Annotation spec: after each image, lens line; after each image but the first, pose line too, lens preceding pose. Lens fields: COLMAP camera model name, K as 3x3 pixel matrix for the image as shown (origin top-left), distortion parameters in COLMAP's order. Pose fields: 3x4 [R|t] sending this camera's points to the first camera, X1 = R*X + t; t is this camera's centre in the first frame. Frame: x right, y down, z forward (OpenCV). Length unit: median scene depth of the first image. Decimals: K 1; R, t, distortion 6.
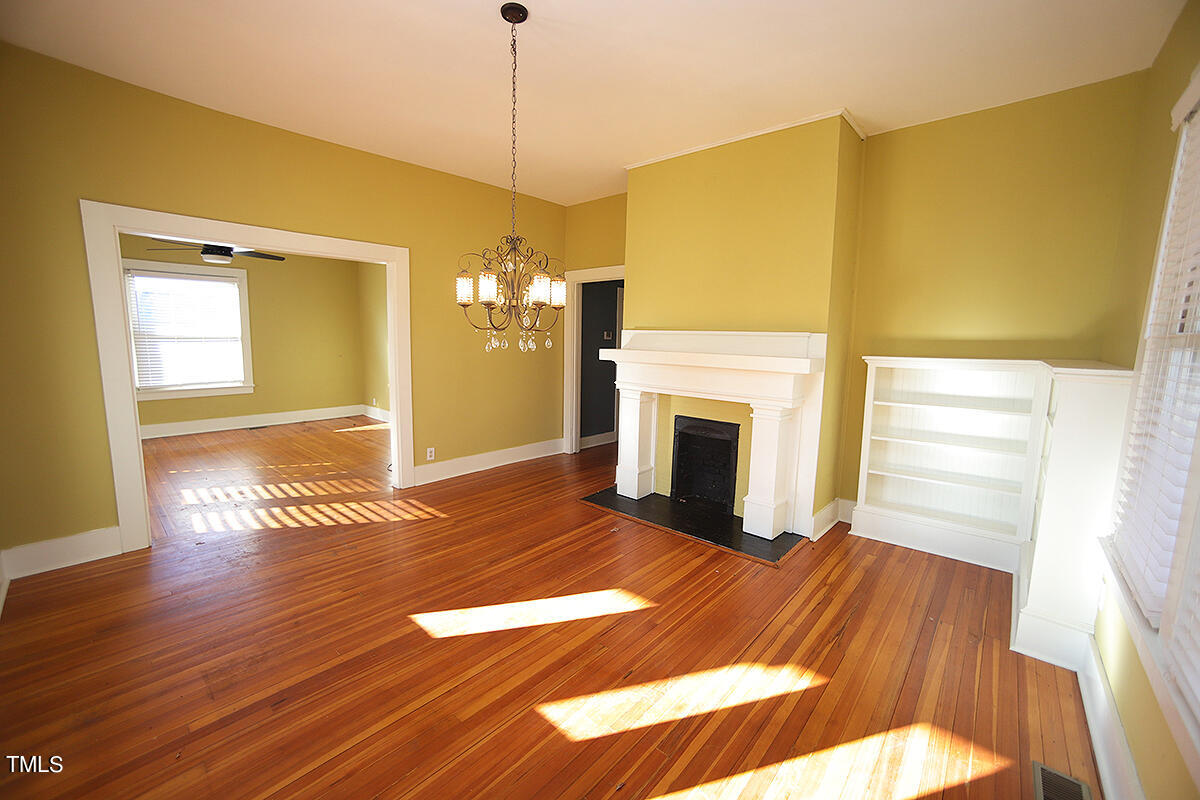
lens RADIAL K [[474.6, 0, 599.9], [0, 474.6, 401.4], [0, 0, 1]] dist [-0.014424, 0.000467]
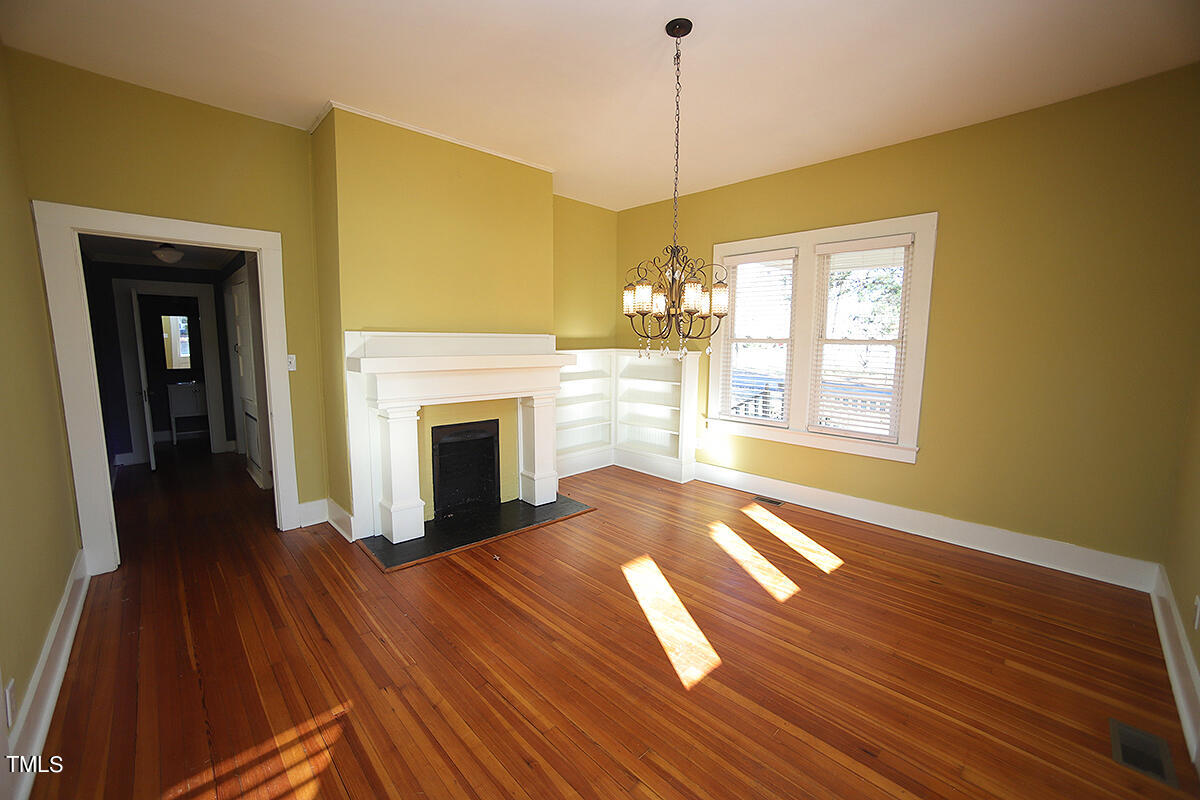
lens RADIAL K [[474.6, 0, 599.9], [0, 474.6, 397.3], [0, 0, 1]] dist [-0.014424, 0.000467]
pose [[0.092569, -0.134254, 0.986614, -0.899794], [0.126755, 0.984396, 0.122059, -0.124621], [-0.987605, 0.113759, 0.108142, 0.780383]]
